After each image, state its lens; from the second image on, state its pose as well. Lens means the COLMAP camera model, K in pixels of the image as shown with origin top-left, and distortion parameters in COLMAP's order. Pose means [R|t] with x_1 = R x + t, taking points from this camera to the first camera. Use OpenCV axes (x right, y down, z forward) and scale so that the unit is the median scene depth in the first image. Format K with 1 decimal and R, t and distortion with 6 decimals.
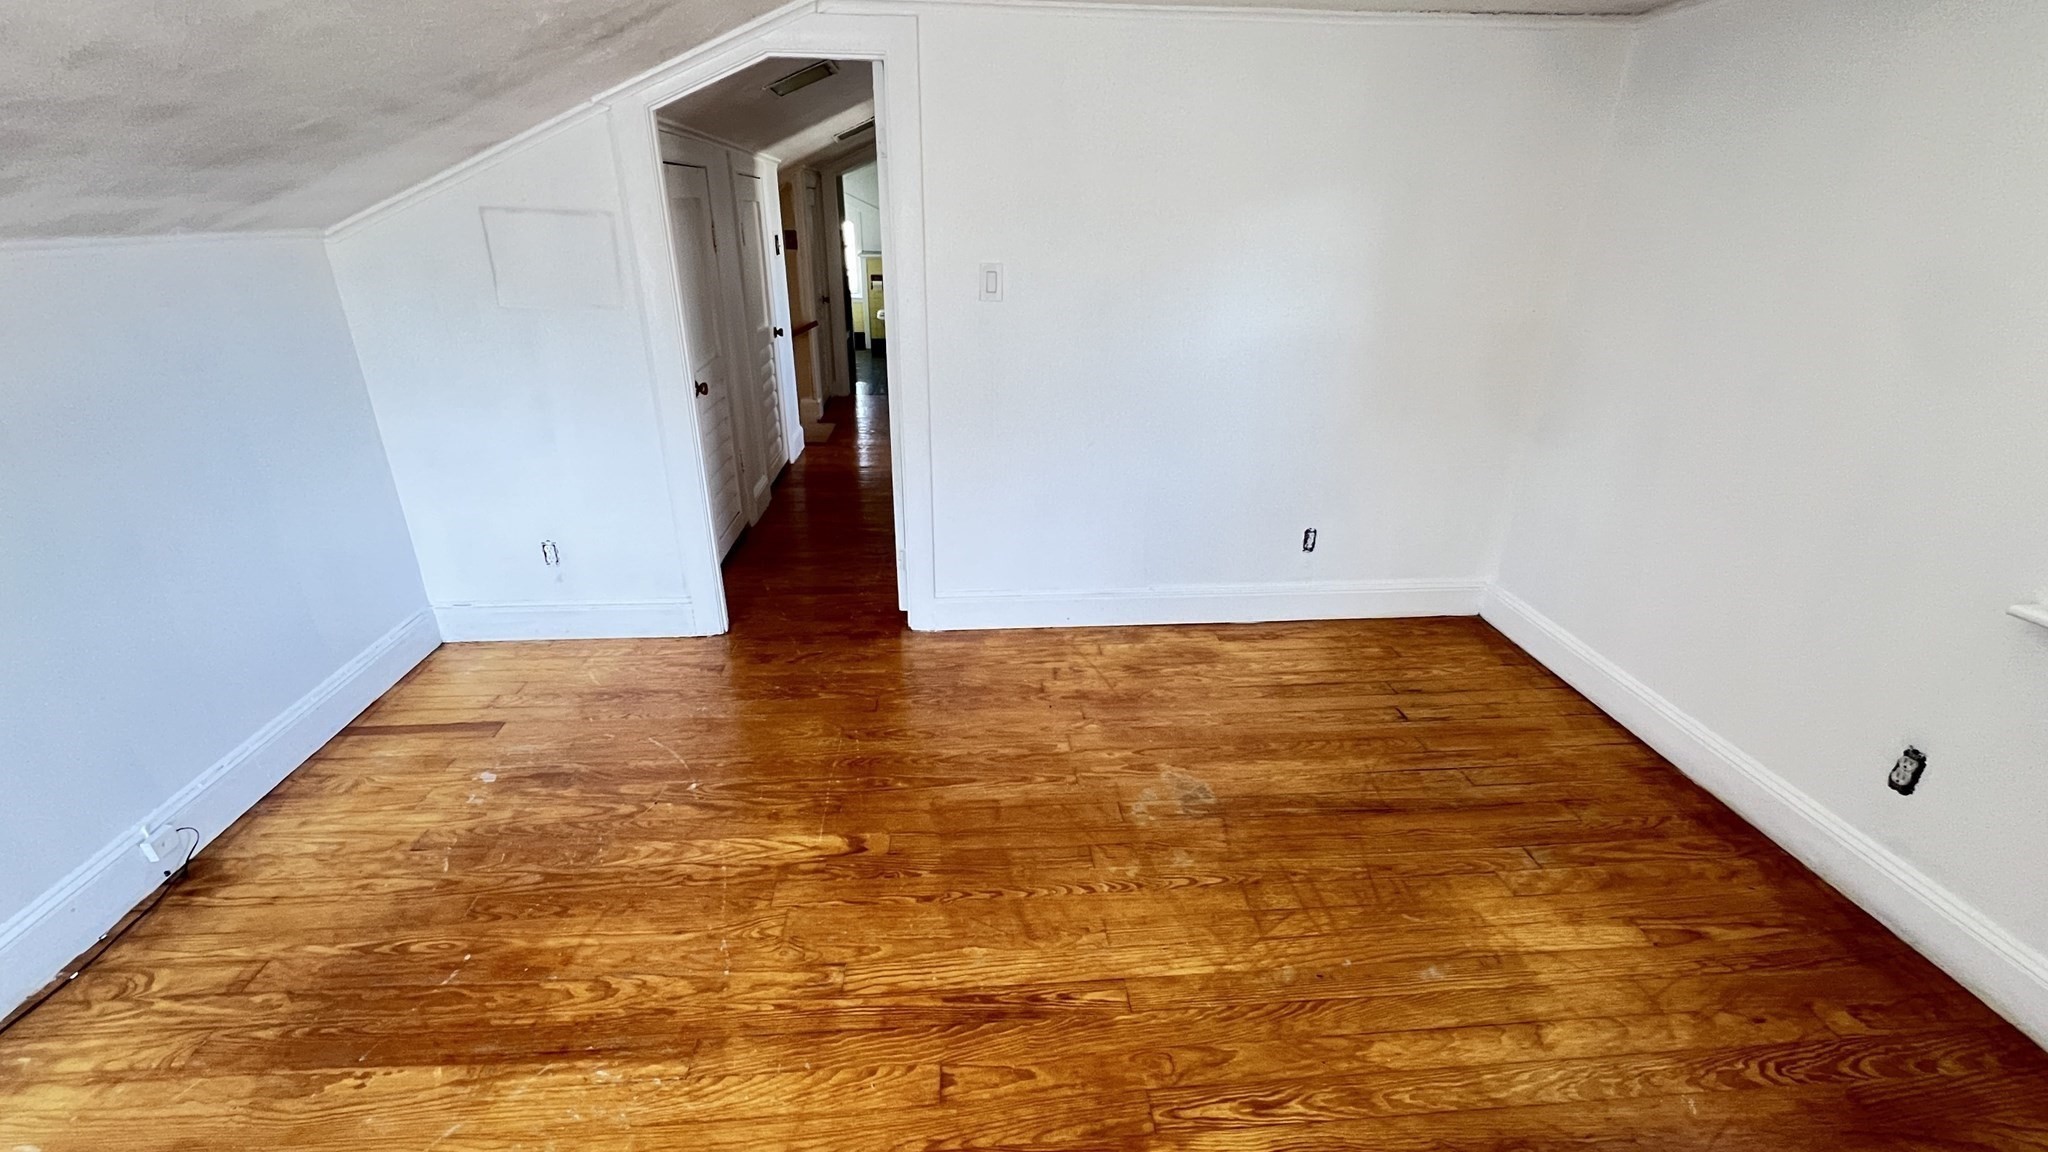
lens RADIAL K [[852.5, 0, 1021.1], [0, 852.5, 569.8], [0, 0, 1]] dist [0.000350, 0.000632]
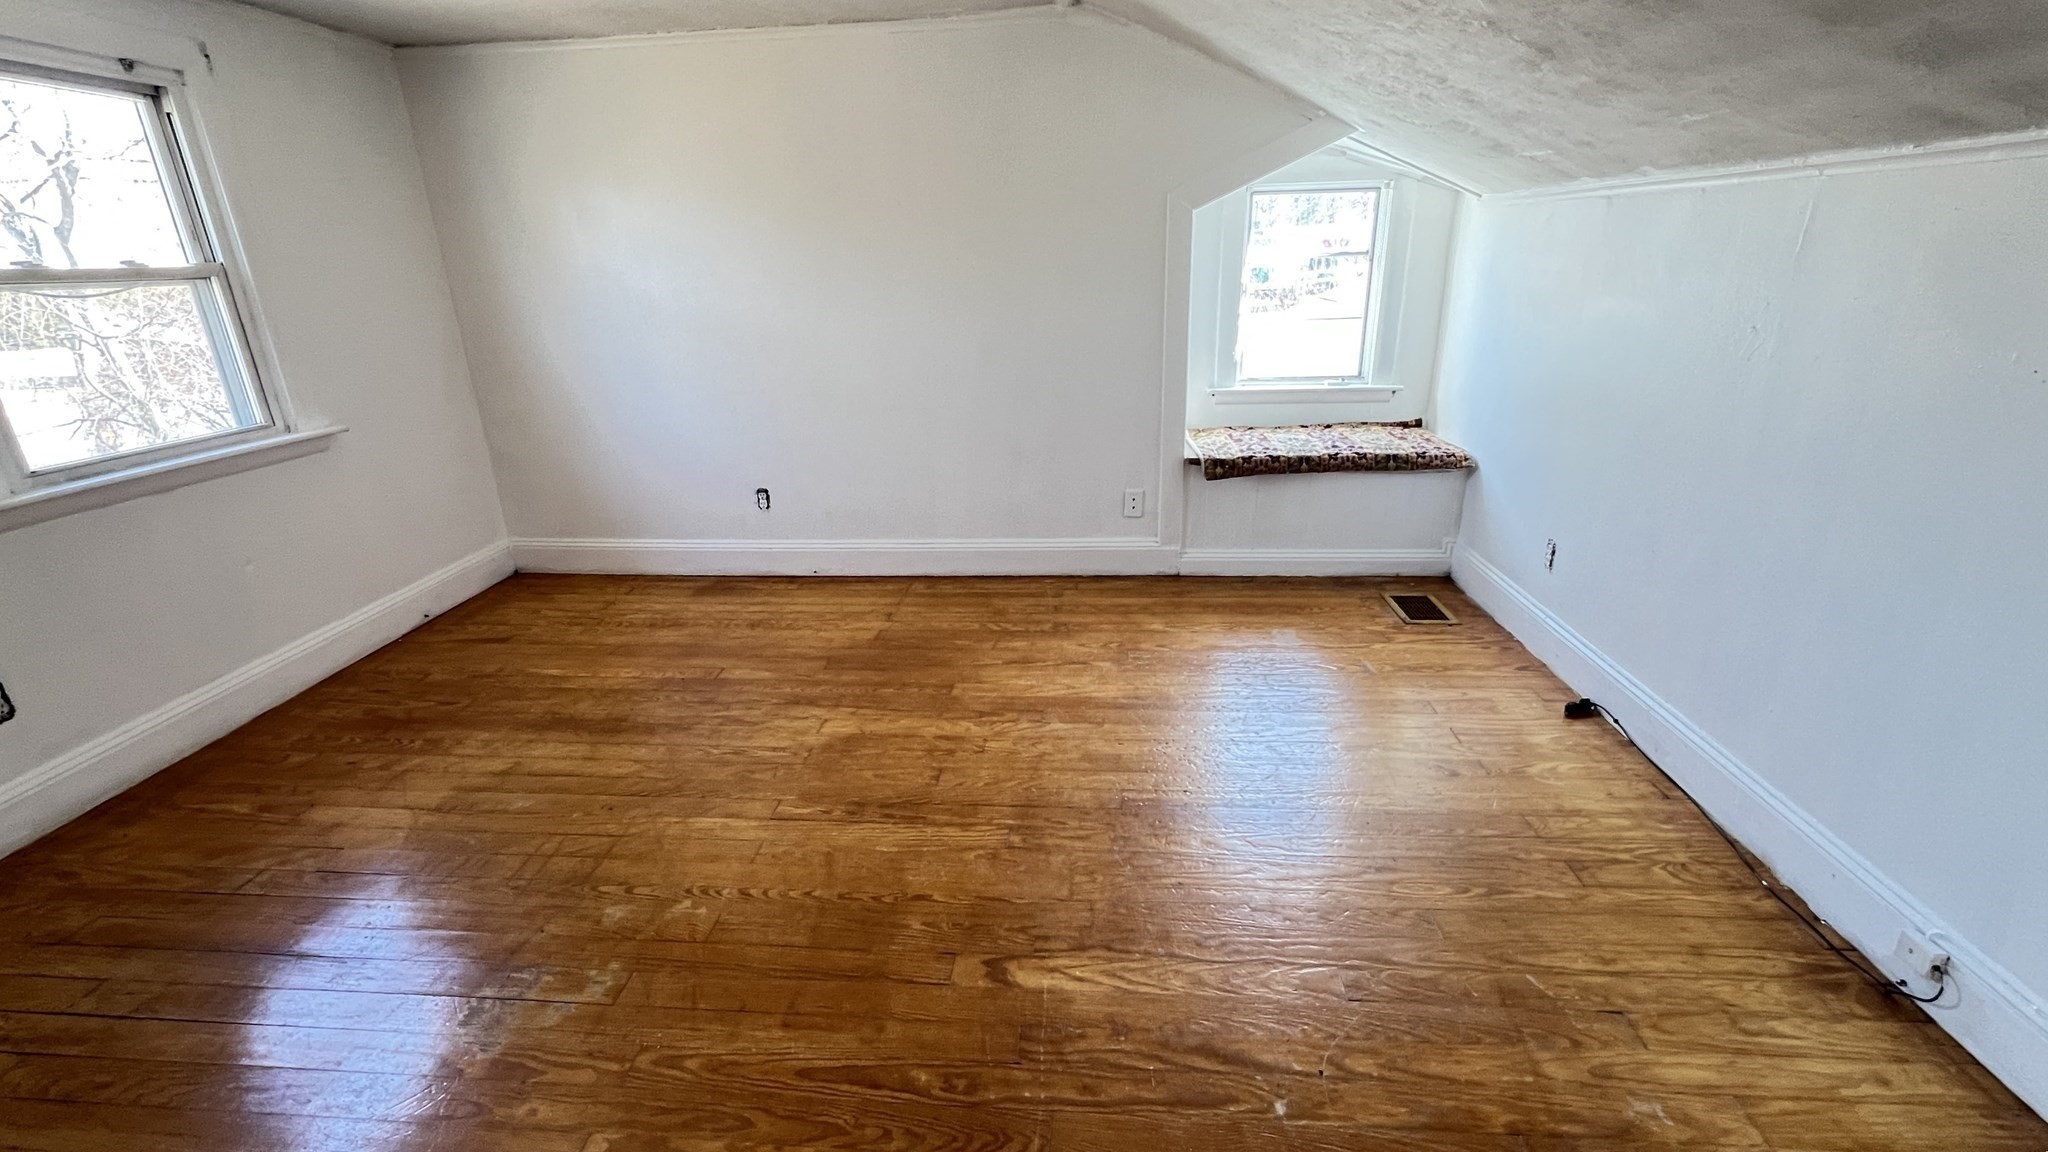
lens RADIAL K [[852.5, 0, 1026.0], [0, 852.5, 577.3], [0, 0, 1]] dist [0.000350, 0.000632]
pose [[-0.988999, -0.037309, 0.143139, -0.348562], [0.072527, 0.721067, 0.689059, -0.489427], [-0.128921, 0.691860, -0.710428, 1.437677]]
